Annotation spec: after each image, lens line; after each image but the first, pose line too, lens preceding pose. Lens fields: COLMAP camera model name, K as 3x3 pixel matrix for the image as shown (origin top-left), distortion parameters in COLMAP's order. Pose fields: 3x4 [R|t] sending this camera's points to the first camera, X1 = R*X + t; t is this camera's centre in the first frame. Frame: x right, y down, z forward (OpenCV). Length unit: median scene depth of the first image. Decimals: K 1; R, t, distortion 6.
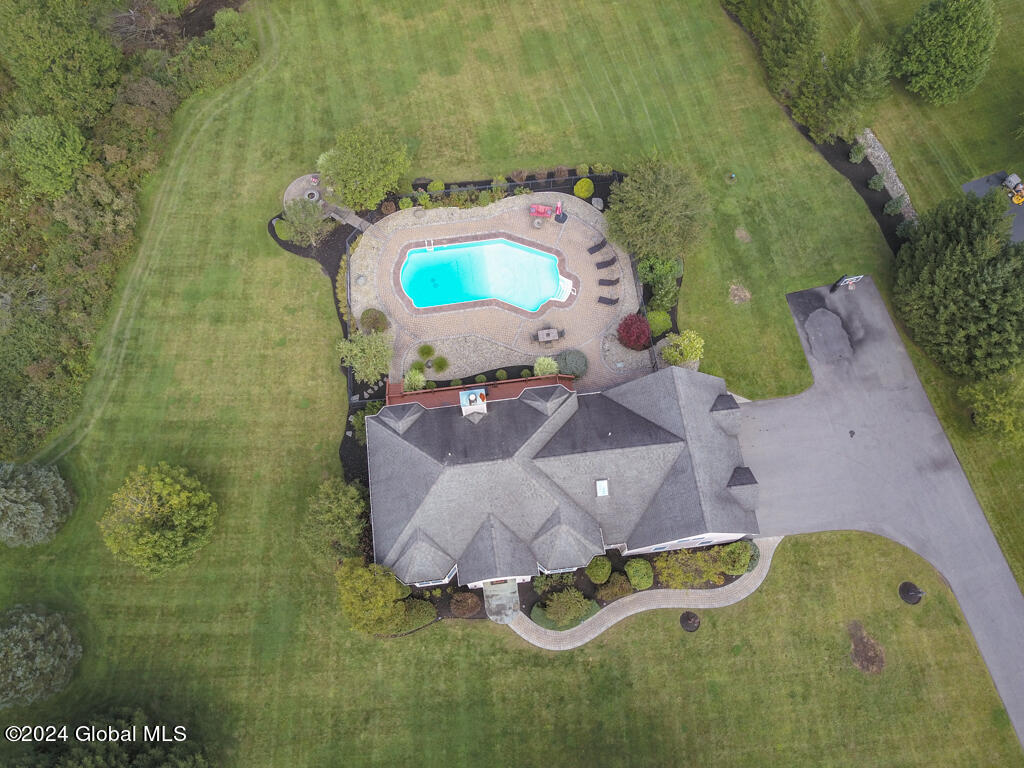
lens RADIAL K [[781.7, 0, 509.3], [0, 781.7, 392.6], [0, 0, 1]] dist [0.033128, -0.054407]
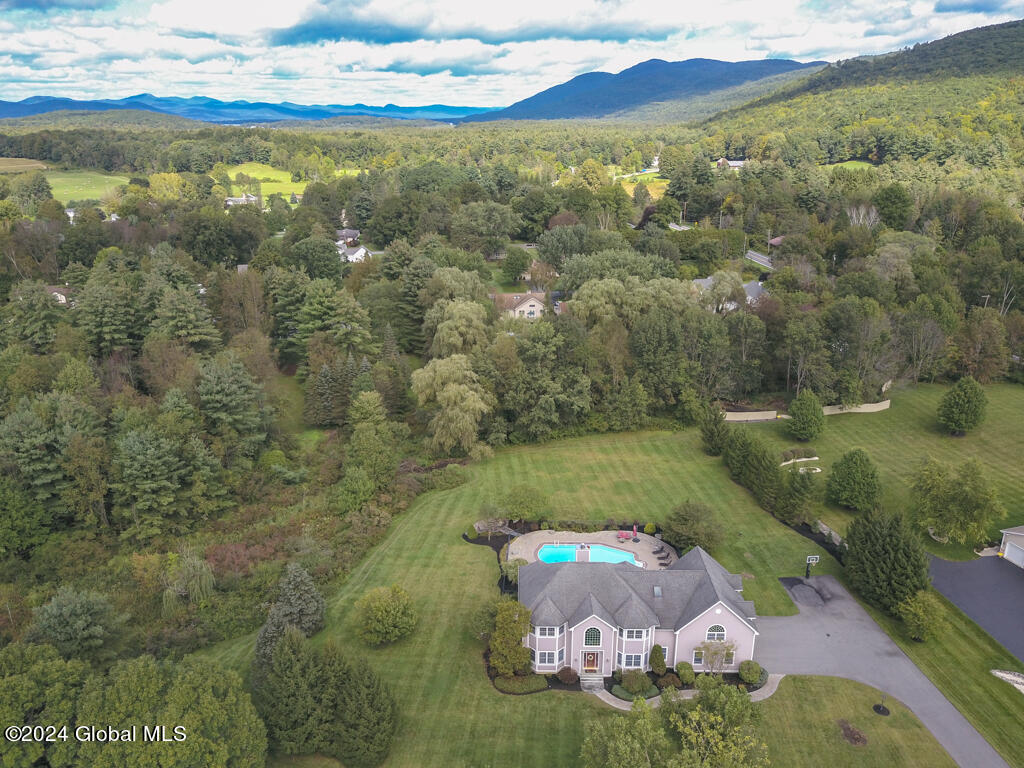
lens RADIAL K [[787.3, 0, 509.2], [0, 787.3, 387.7], [0, 0, 1]] dist [0.020759, -0.024932]
pose [[0.990060, 0.048079, -0.132176, 0.005132], [-0.133285, 0.620818, -0.772542, 0.958769], [0.044914, 0.782479, 0.621055, -0.329441]]
